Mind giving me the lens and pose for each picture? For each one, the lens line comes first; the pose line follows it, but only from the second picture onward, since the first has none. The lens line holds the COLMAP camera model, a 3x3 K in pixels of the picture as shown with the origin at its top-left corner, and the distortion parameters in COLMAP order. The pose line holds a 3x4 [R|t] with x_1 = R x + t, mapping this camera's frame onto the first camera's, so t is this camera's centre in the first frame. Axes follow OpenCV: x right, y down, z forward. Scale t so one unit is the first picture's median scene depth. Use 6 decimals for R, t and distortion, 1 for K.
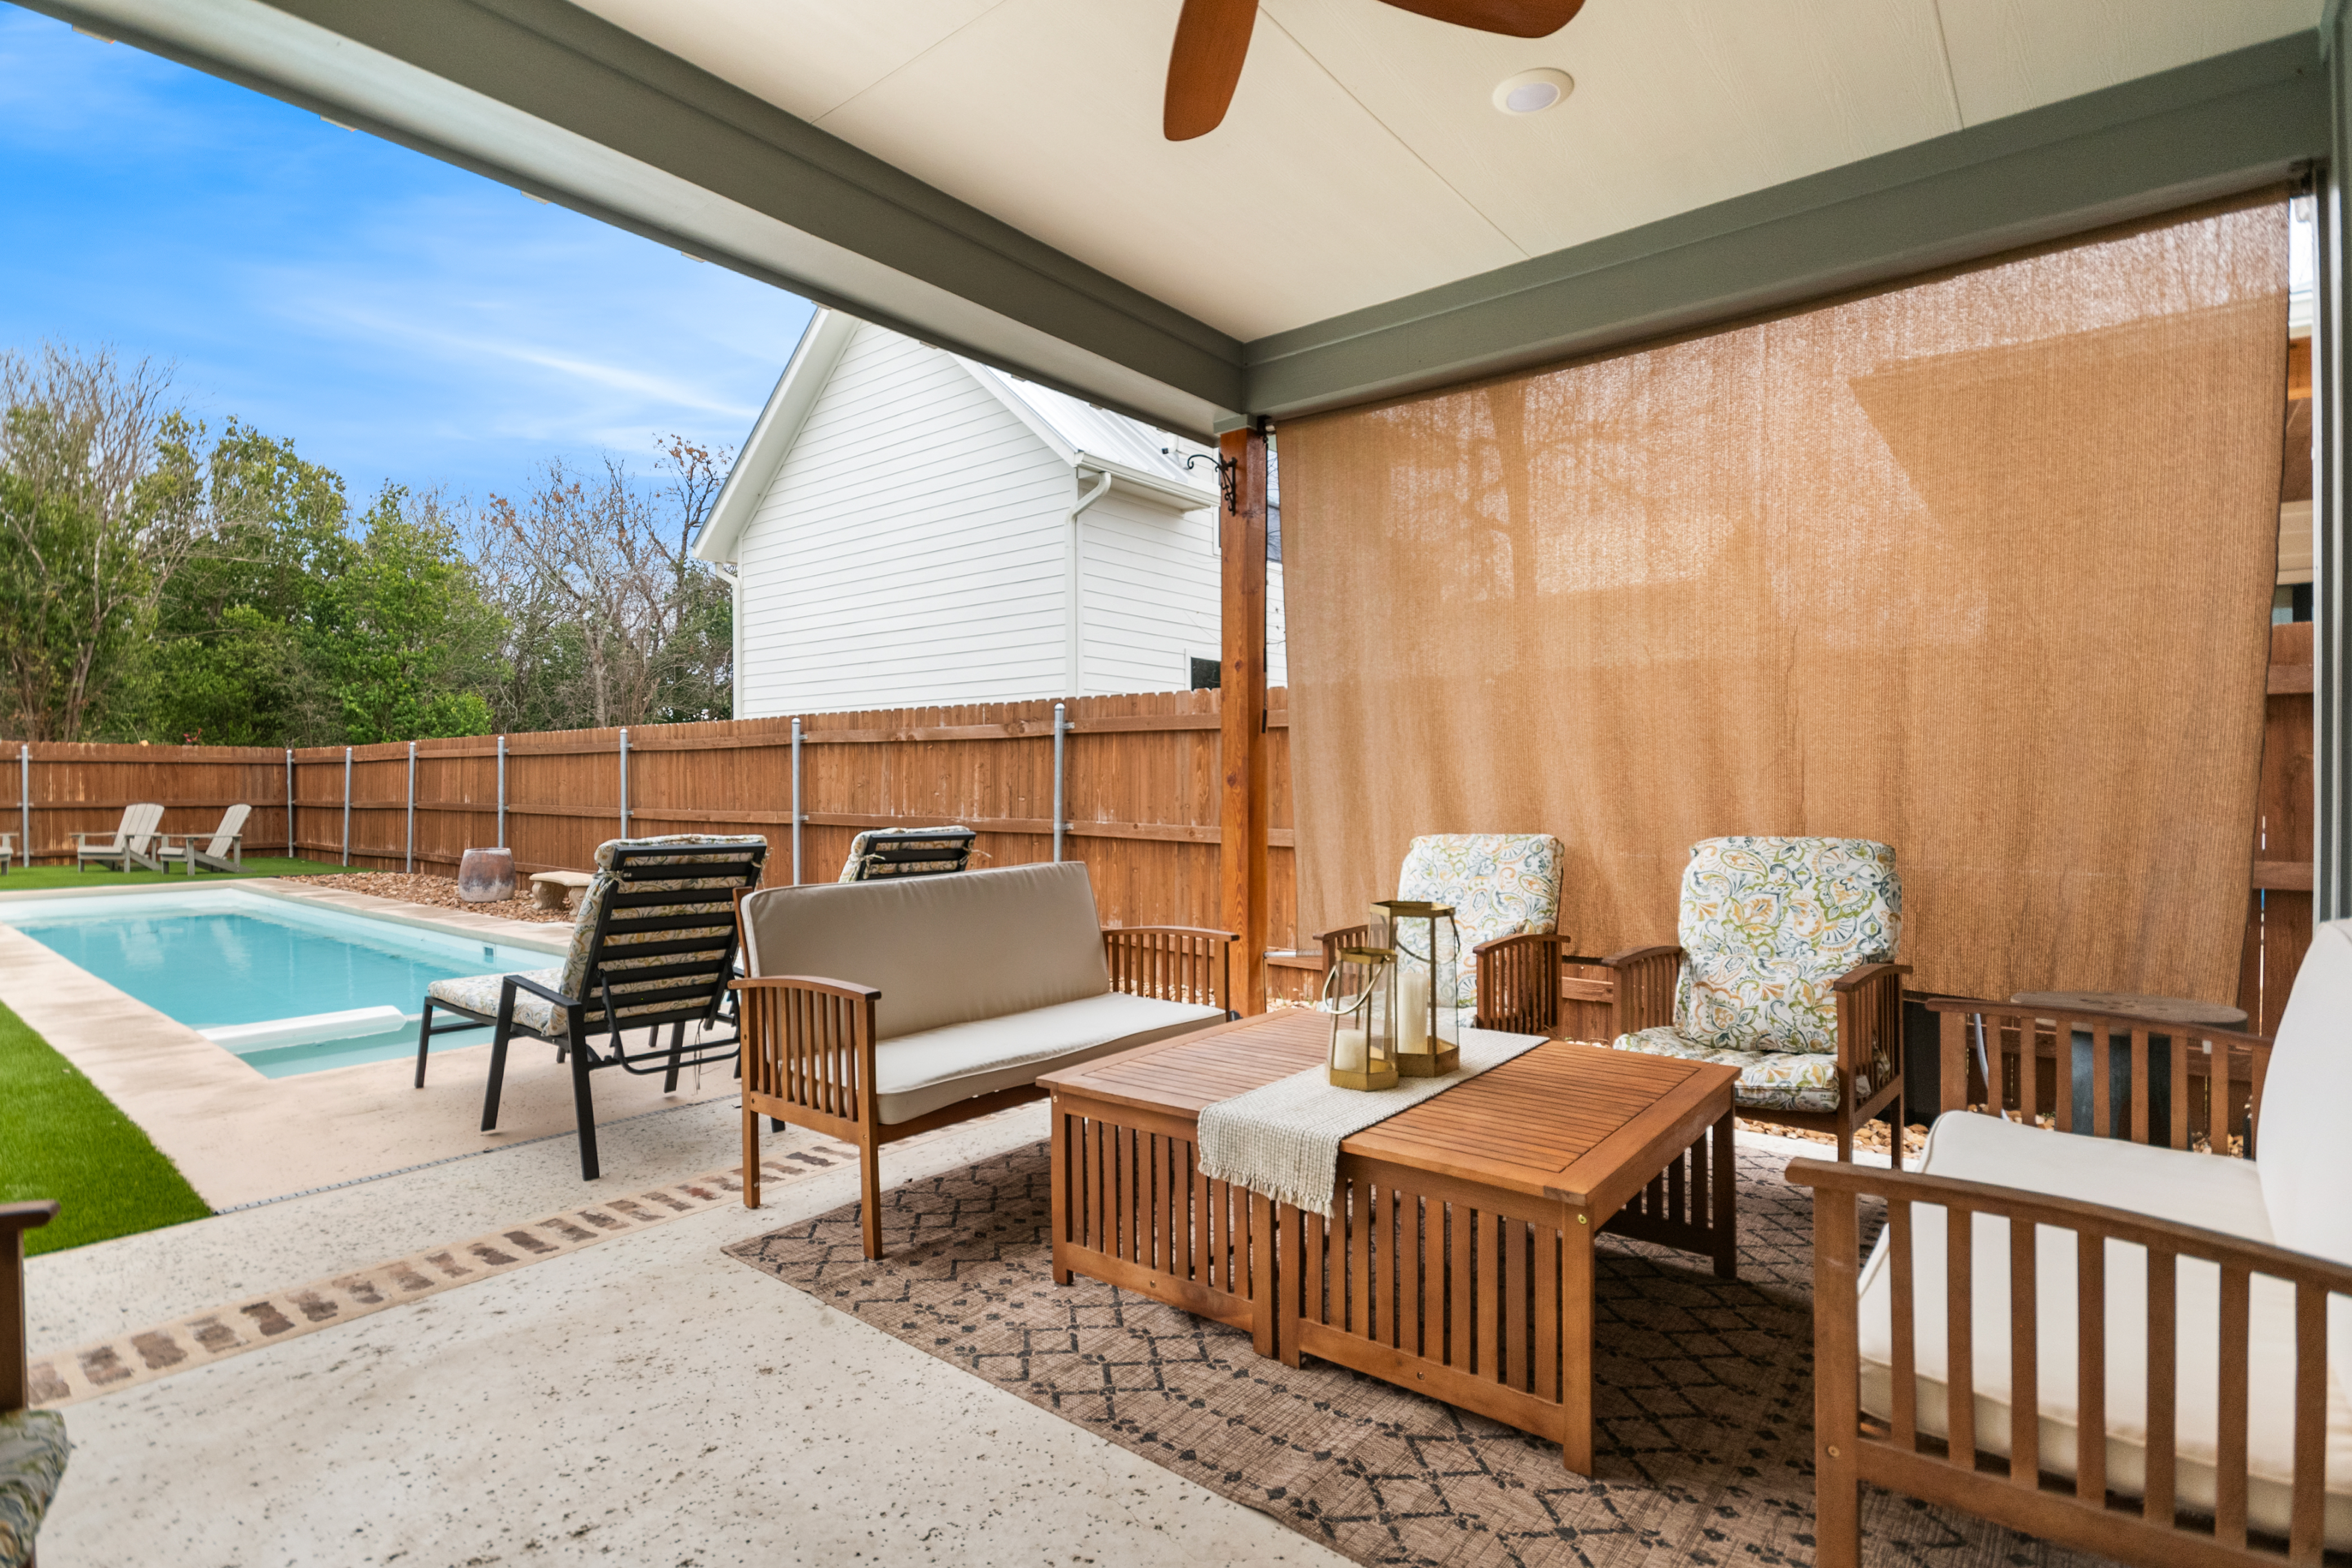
lens RADIAL K [[1156.8, 0, 1155.6], [0, 1156.8, 797.4], [0, 0, 1]] dist [0.010903, -0.003338]
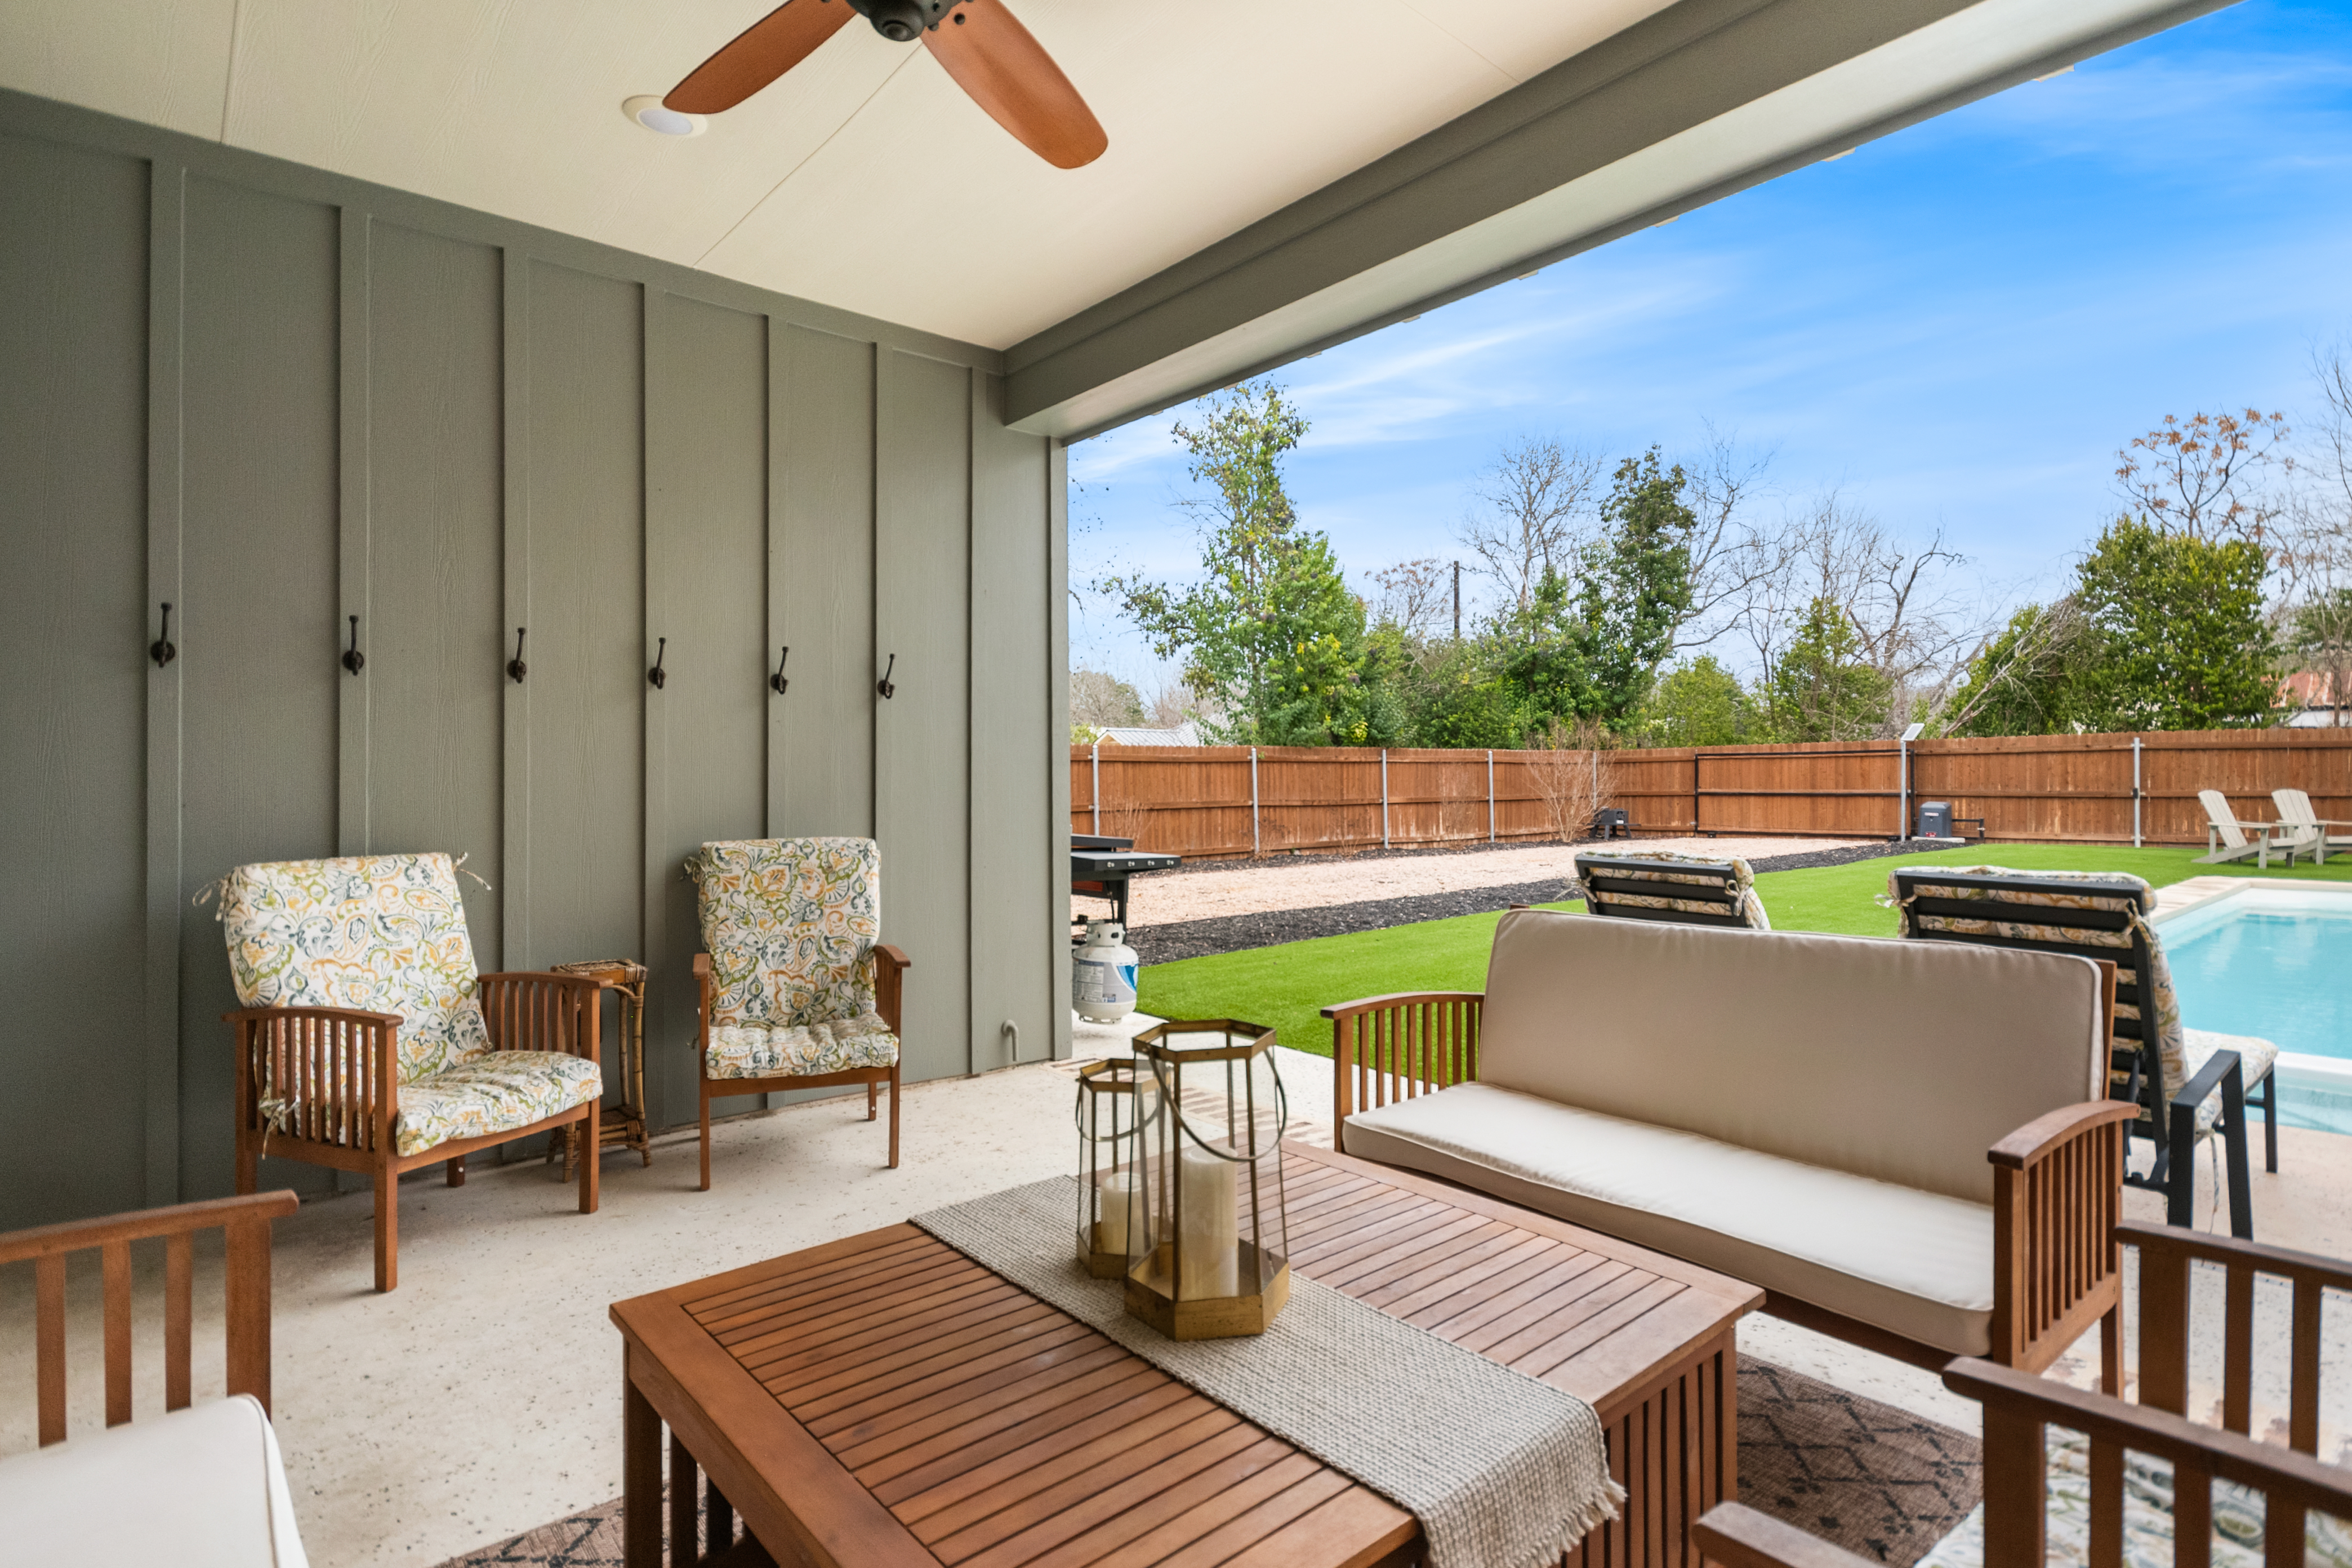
lens RADIAL K [[1156.8, 0, 1186.9], [0, 1156.8, 776.5], [0, 0, 1]] dist [0.010903, -0.003338]
pose [[-0.166118, 0.000024, -0.986106, 0.117450], [-0.001133, 0.999999, 0.000215, -0.005384], [0.986105, 0.001153, -0.166117, 0.159383]]
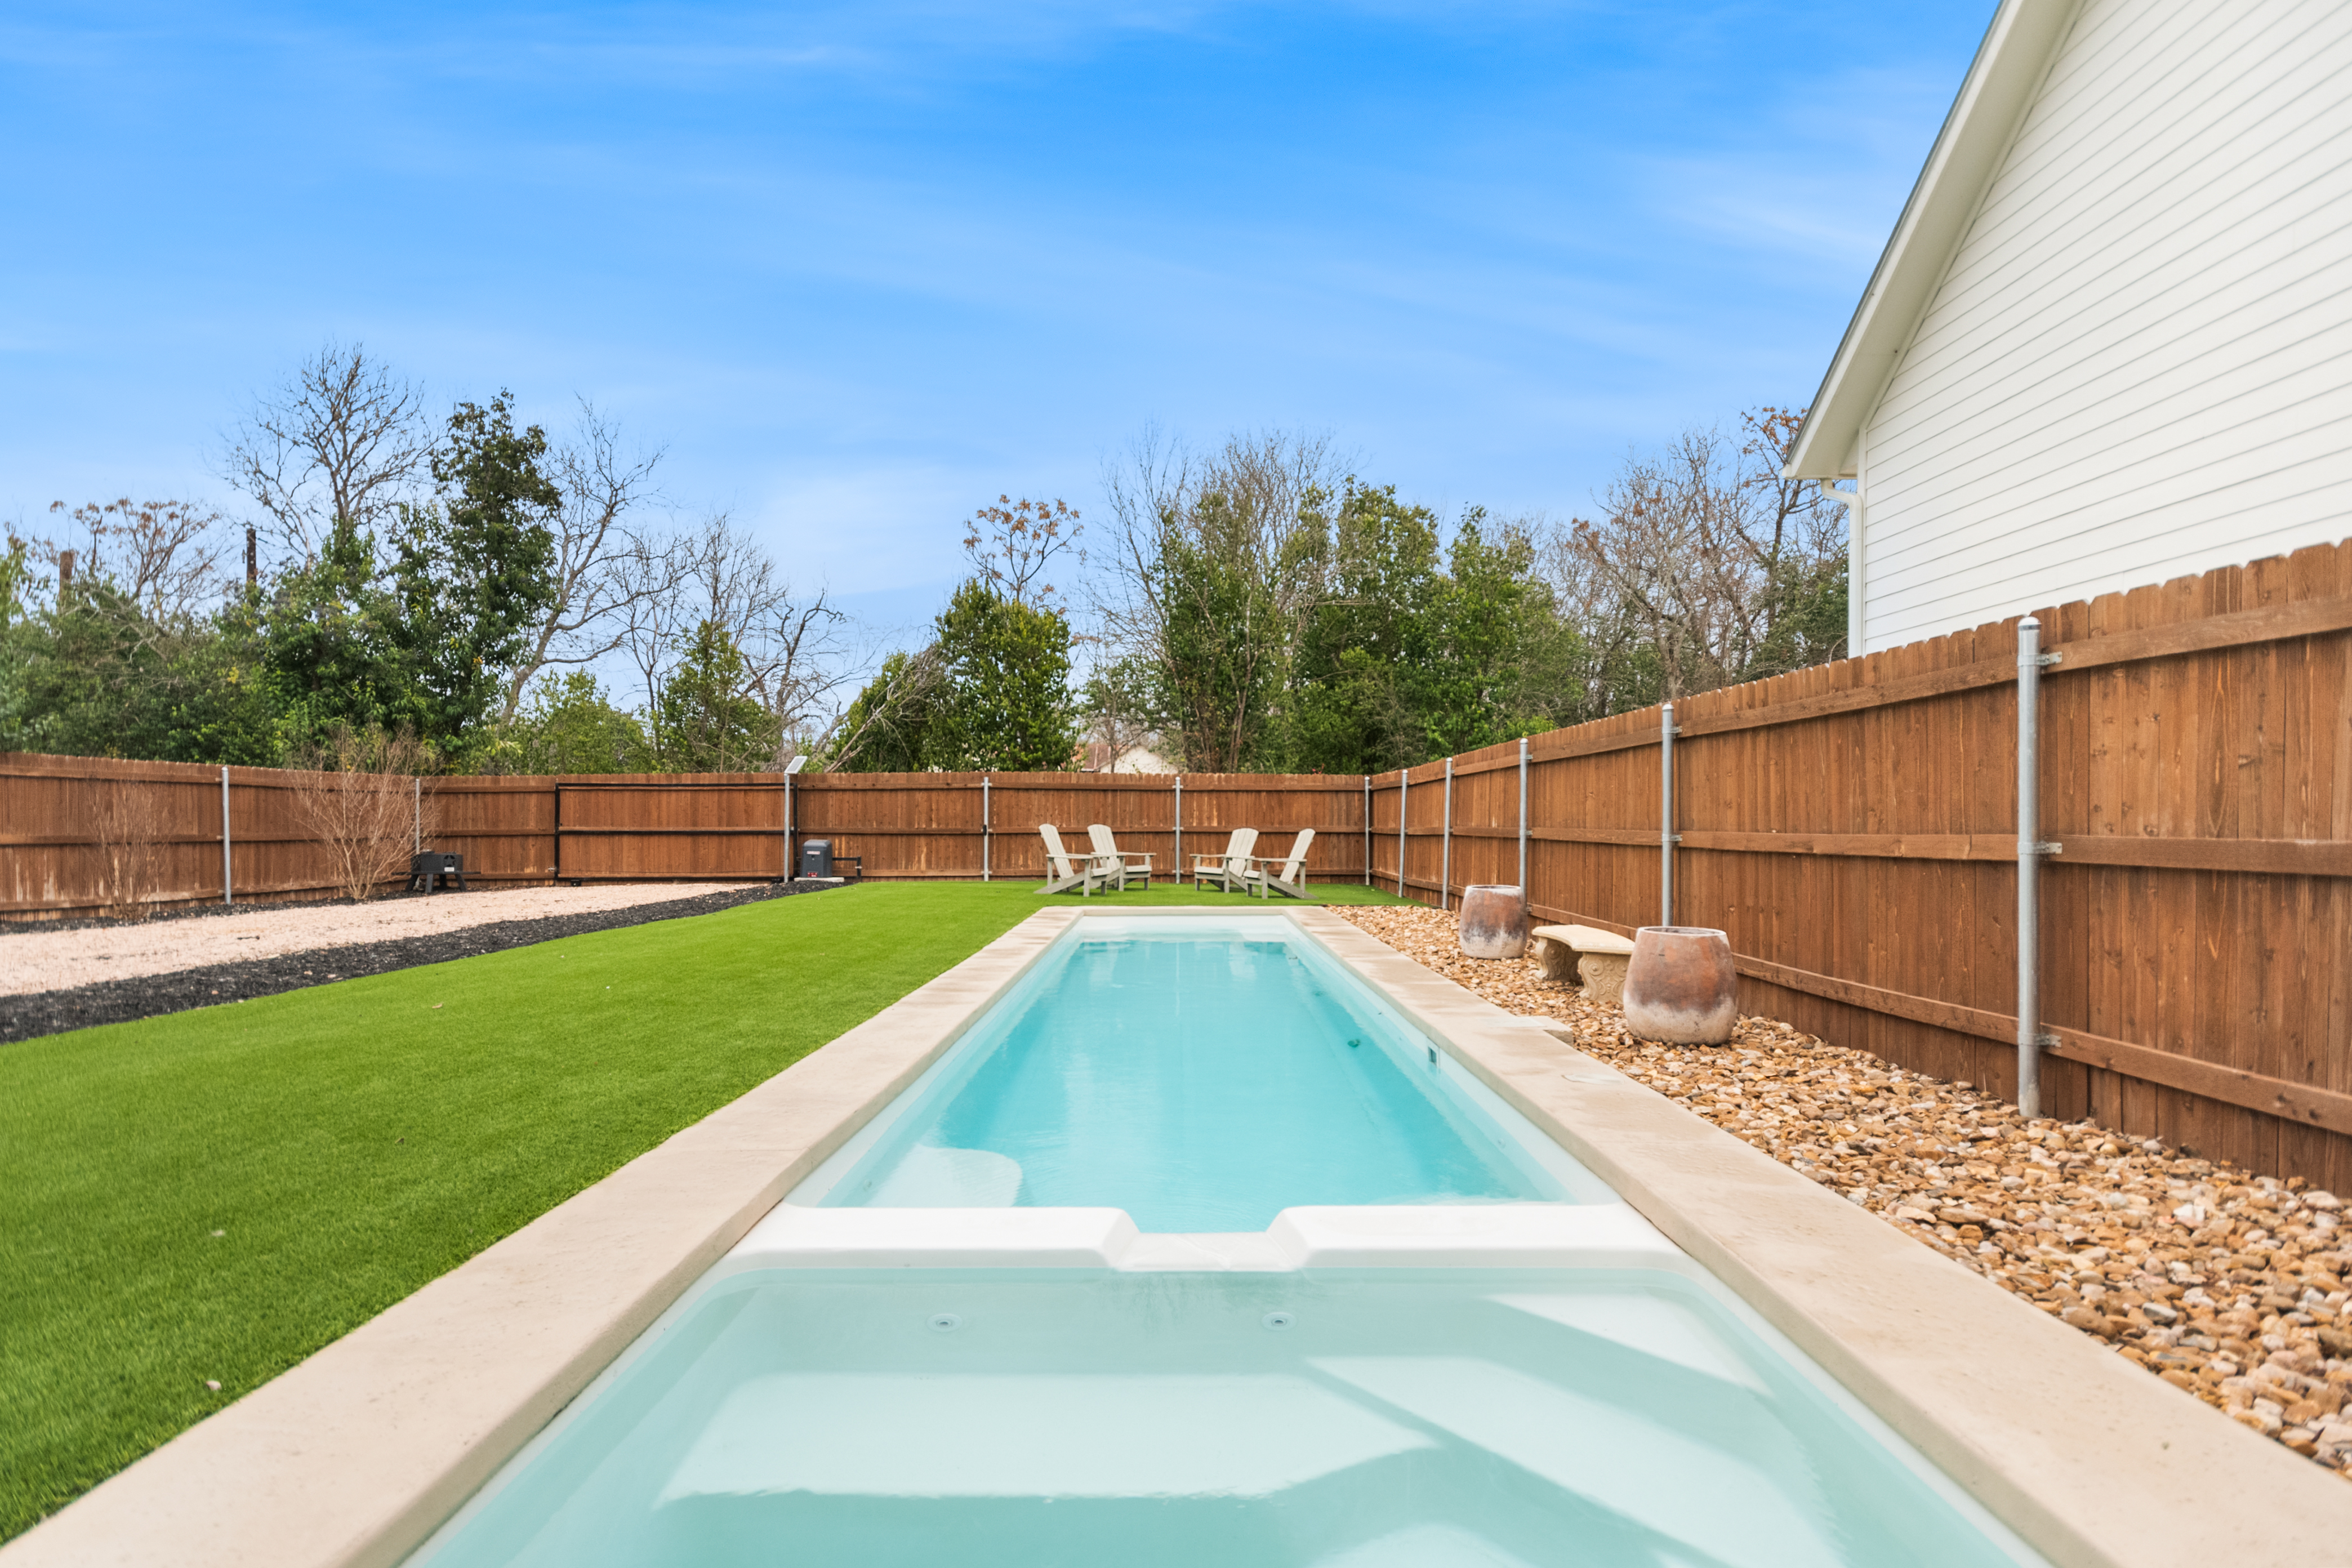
lens RADIAL K [[1156.8, 0, 1211.7], [0, 1156.8, 834.3], [0, 0, 1]] dist [0.010903, -0.003338]
pose [[0.667965, 0.008911, -0.744139, -0.101236], [-0.009905, 0.999946, 0.003083, 0.007536], [0.744127, 0.005312, 0.668017, 0.256921]]
